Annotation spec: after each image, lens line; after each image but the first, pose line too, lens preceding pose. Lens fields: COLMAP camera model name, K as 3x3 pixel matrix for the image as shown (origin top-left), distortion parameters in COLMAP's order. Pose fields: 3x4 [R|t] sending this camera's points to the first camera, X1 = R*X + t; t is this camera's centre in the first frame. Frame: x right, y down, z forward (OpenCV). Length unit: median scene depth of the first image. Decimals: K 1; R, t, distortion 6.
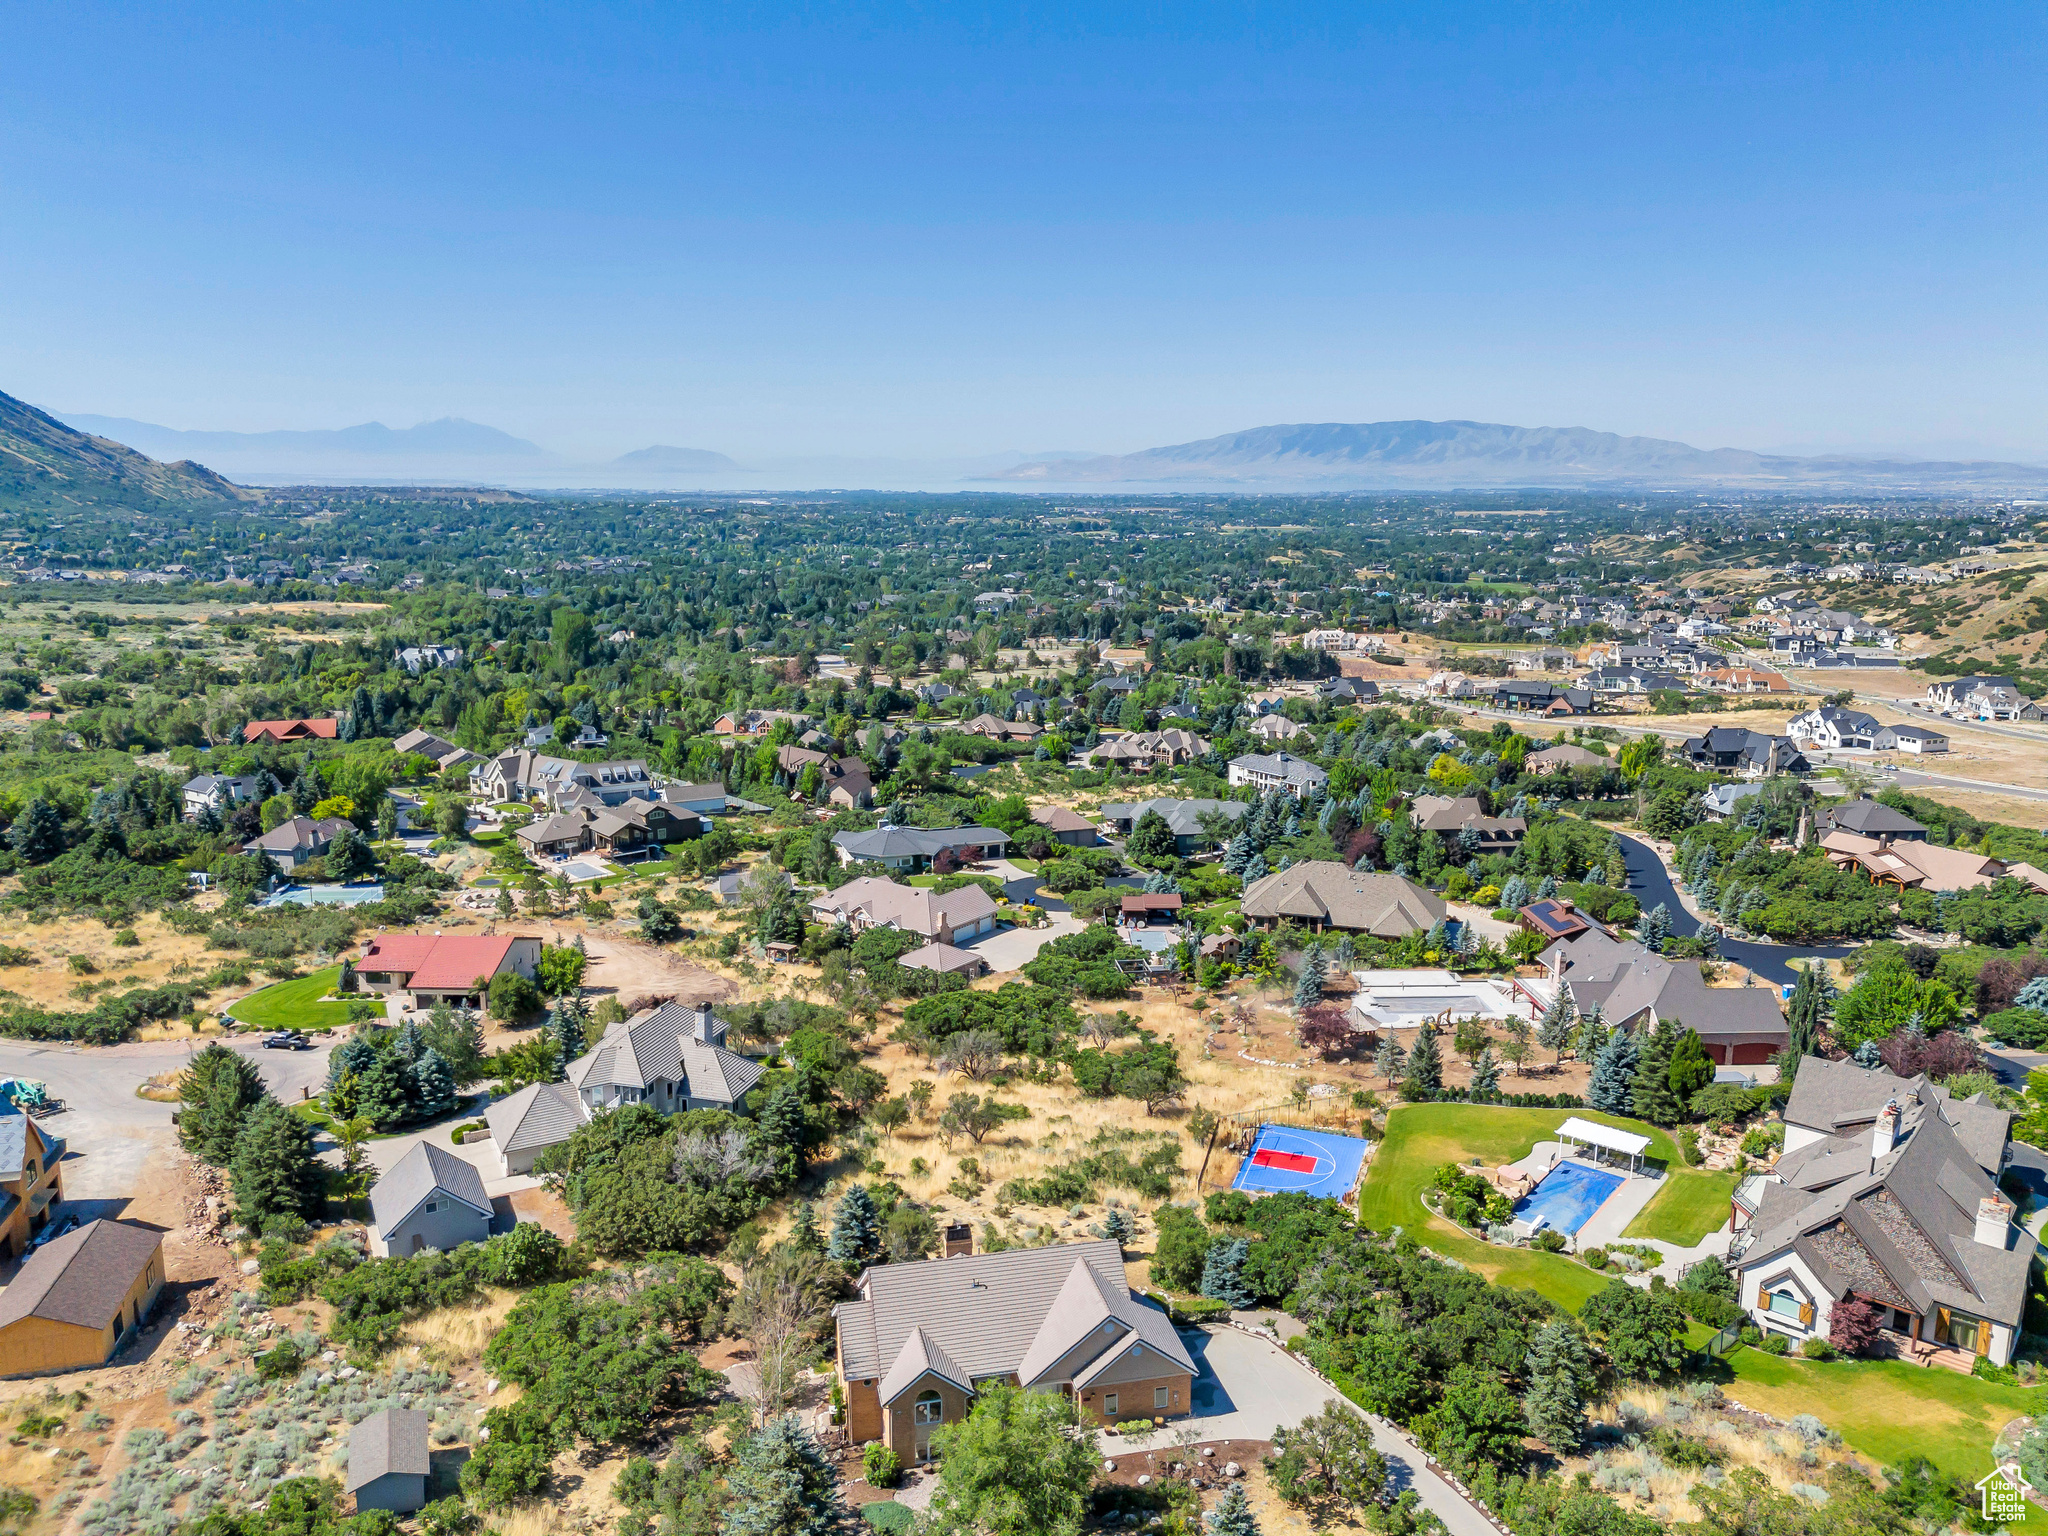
lens RADIAL K [[1498.4, 0, 1019.3], [0, 1498.4, 760.8], [0, 0, 1]] dist [0.078230, -0.074470]
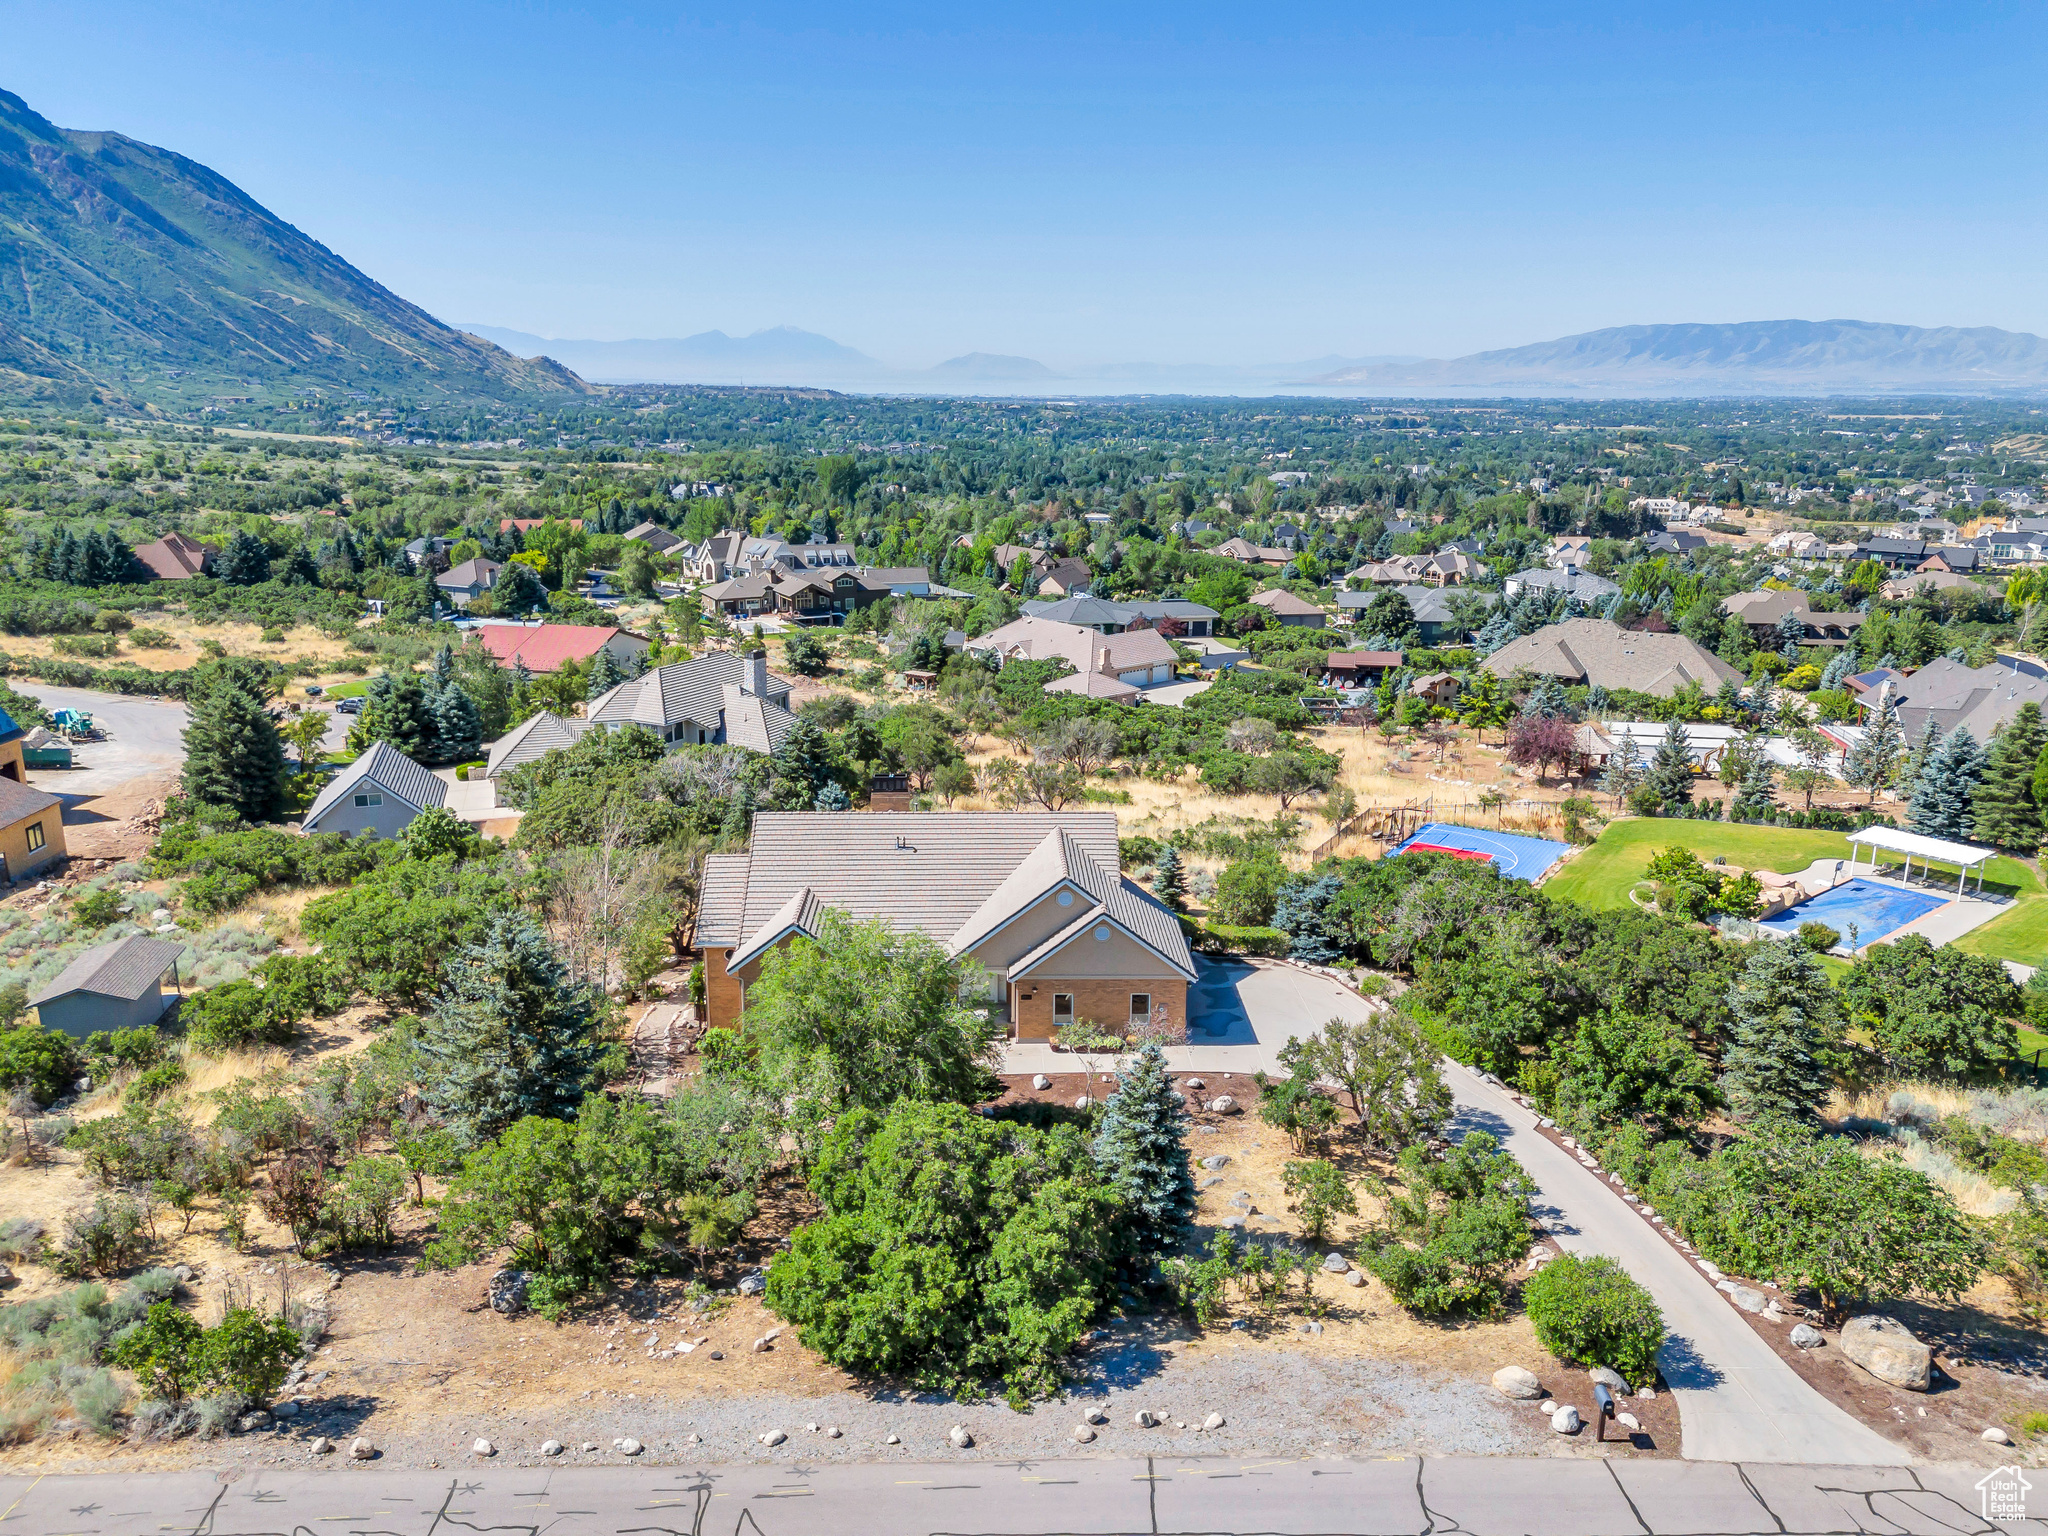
lens RADIAL K [[1499.3, 0, 1020.1], [0, 1499.3, 764.4], [0, 0, 1]] dist [0.065968, -0.054192]
pose [[0.979717, 0.054278, -0.192893, 0.051759], [-0.042547, 0.997013, 0.064451, 0.085240], [0.195815, -0.054937, 0.979101, 0.107796]]
